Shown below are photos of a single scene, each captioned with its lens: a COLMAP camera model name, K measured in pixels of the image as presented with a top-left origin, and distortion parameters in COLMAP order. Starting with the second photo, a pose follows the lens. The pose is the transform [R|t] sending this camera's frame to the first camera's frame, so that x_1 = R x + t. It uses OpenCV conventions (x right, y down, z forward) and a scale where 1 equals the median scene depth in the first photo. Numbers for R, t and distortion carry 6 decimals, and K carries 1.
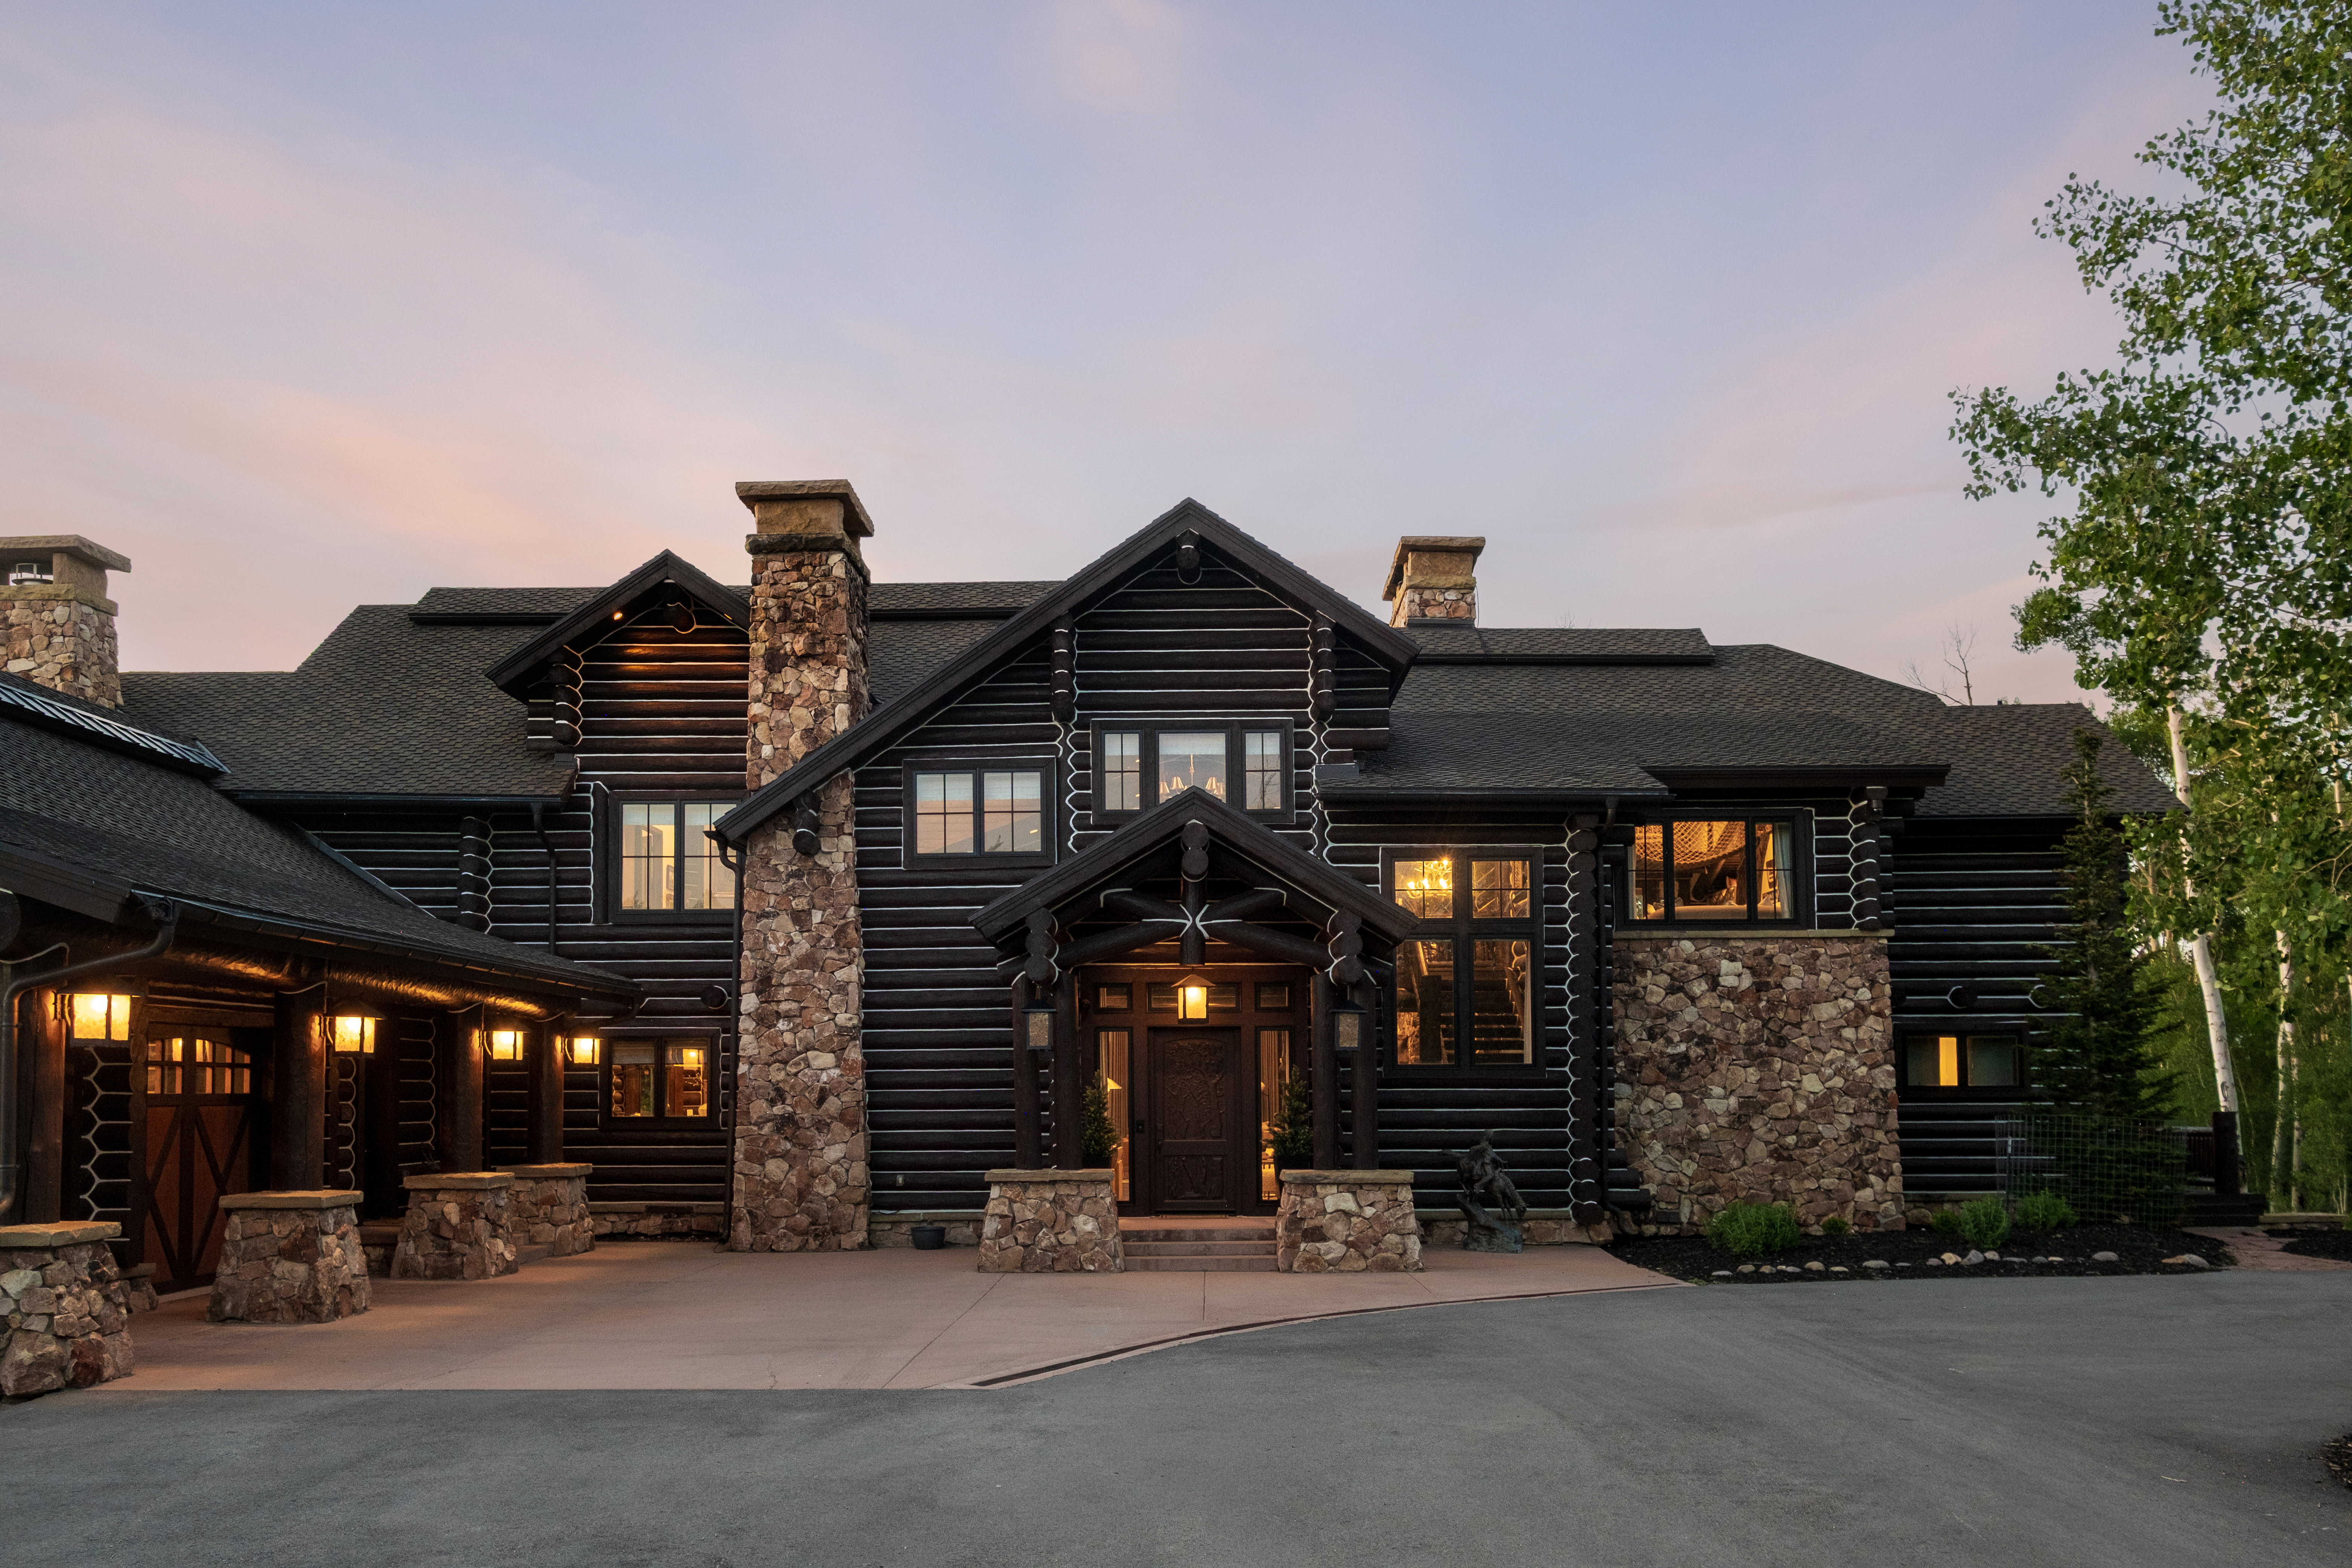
lens RADIAL K [[1946.8, 0, 1178.0], [0, 1946.8, 813.4], [0, 0, 1]] dist [0.008279, 0.021237]
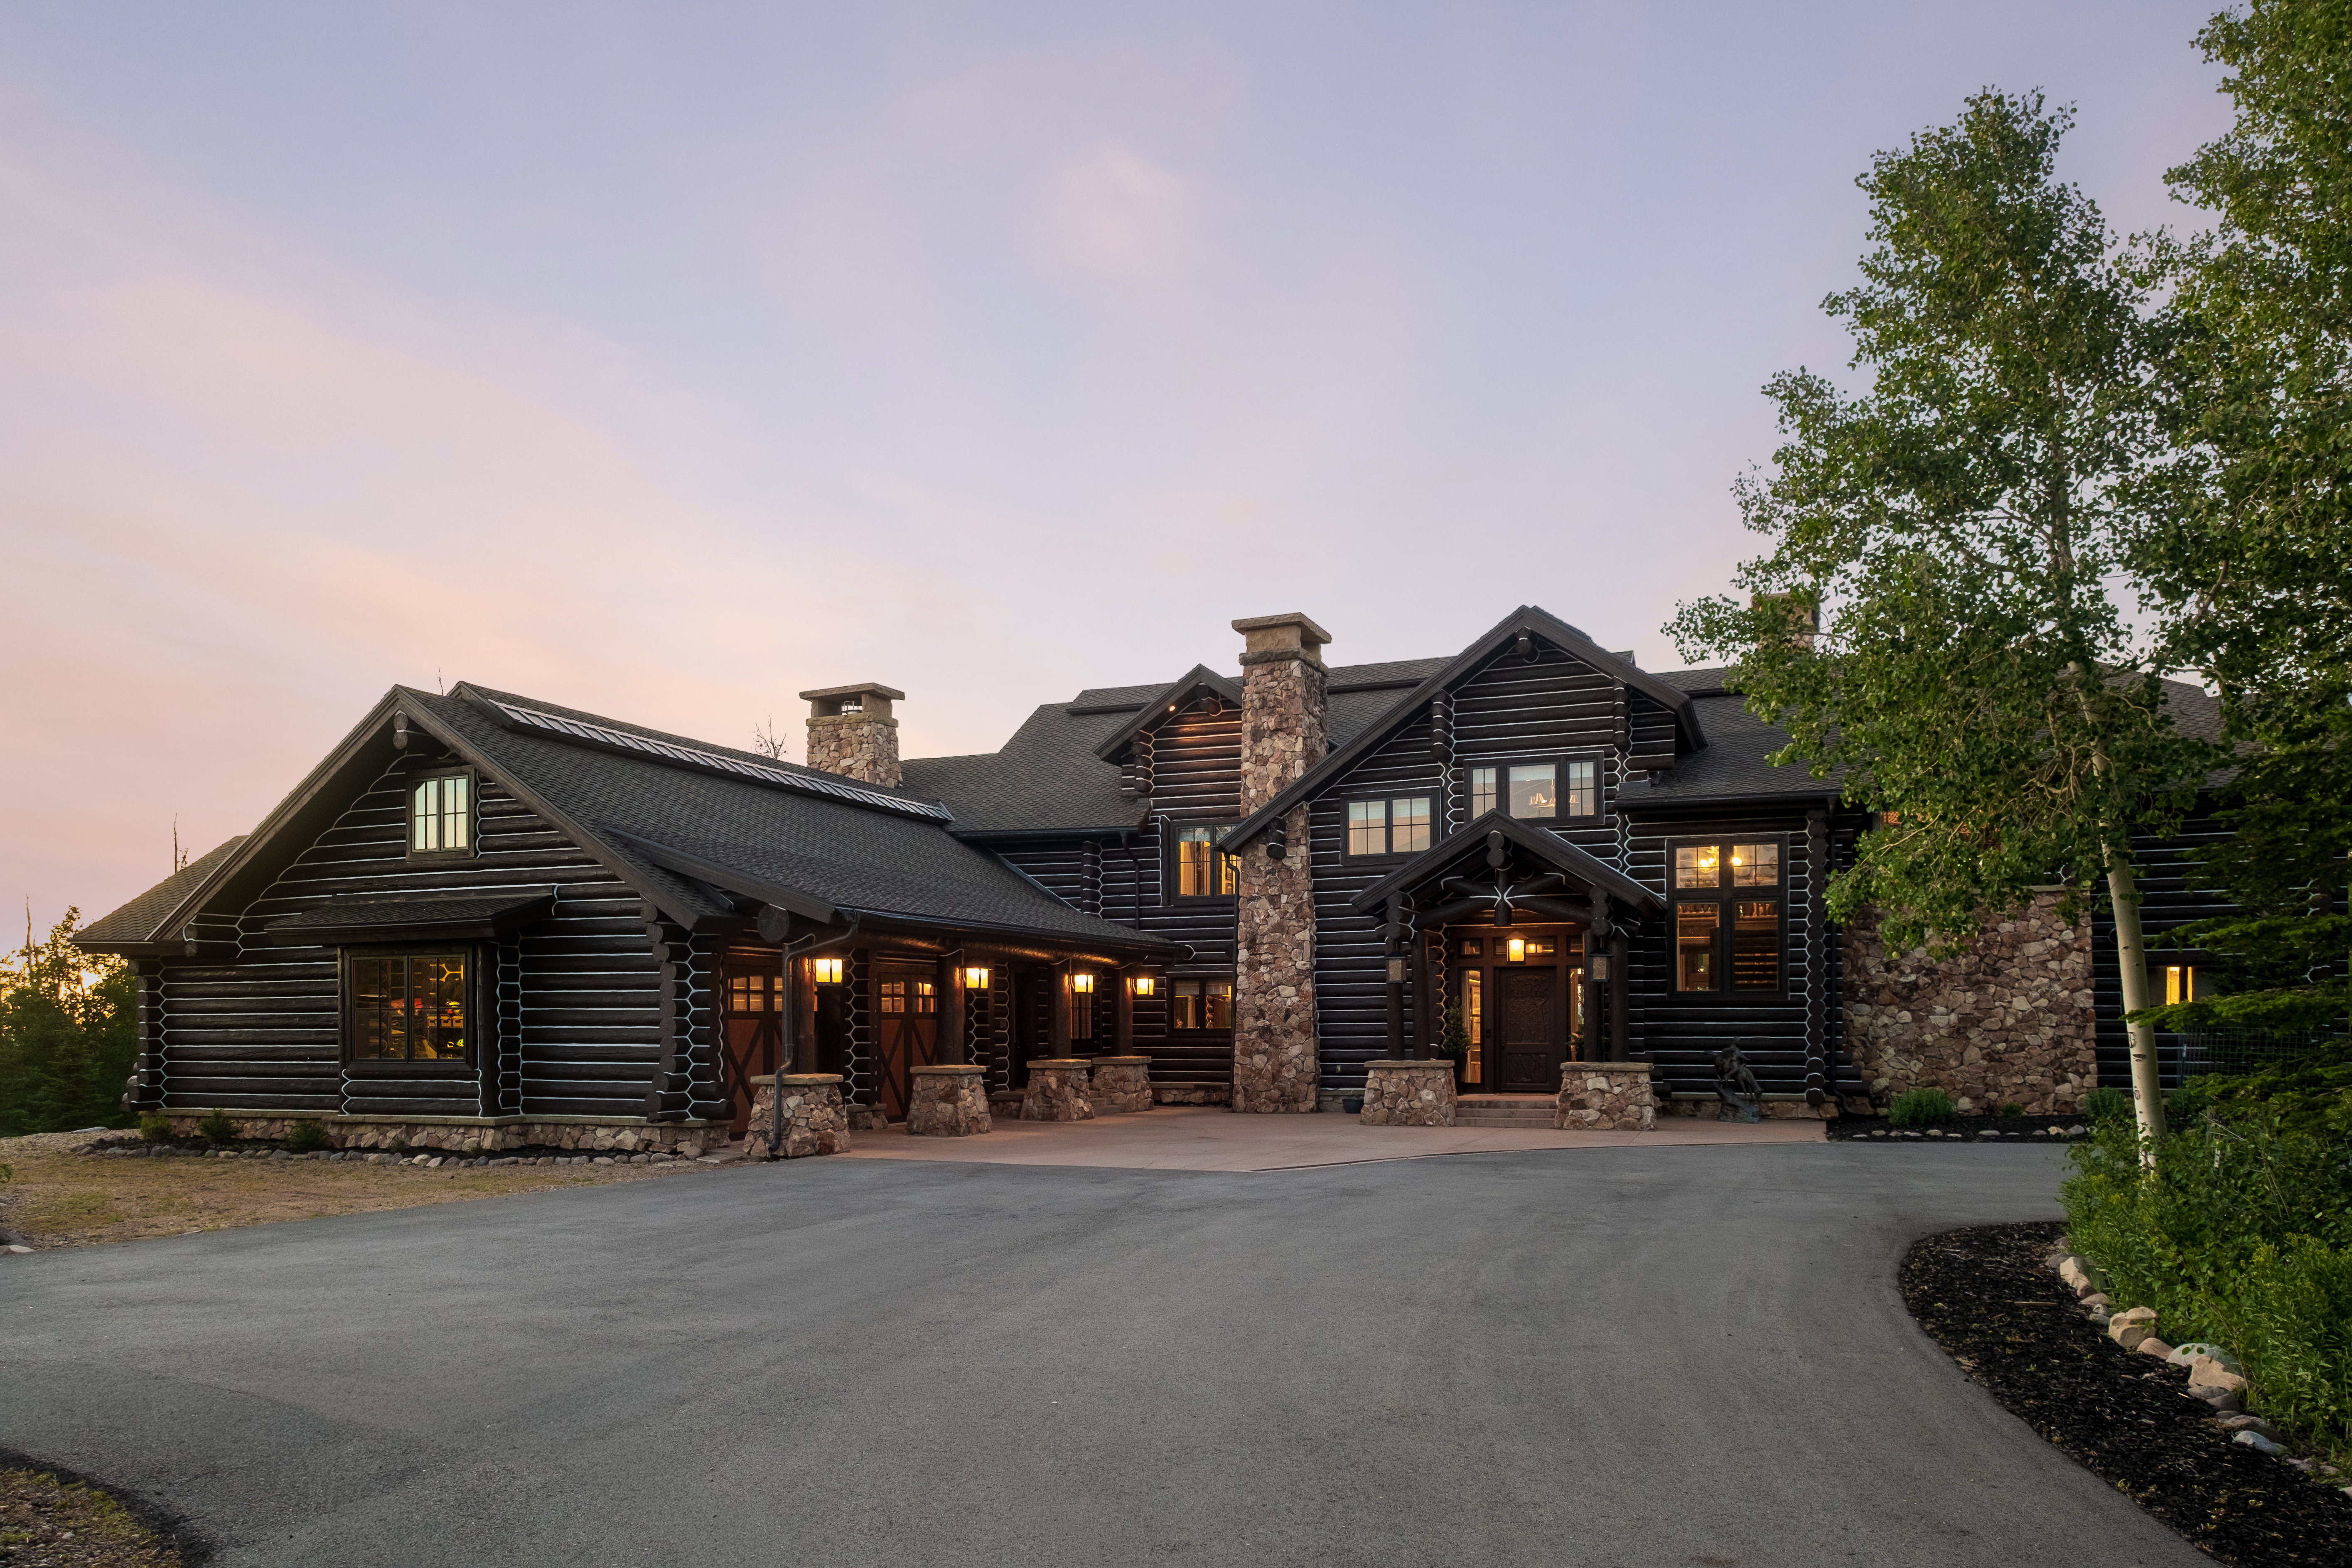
lens RADIAL K [[1415.3, 0, 1176.0], [0, 1415.3, 784.0], [0, 0, 1]] dist [0.016838, 0.000891]
pose [[0.945368, -0.055512, -0.321245, 0.103360], [0.048987, 0.998397, -0.028367, -0.010924], [0.322305, 0.011080, 0.946571, -0.101268]]
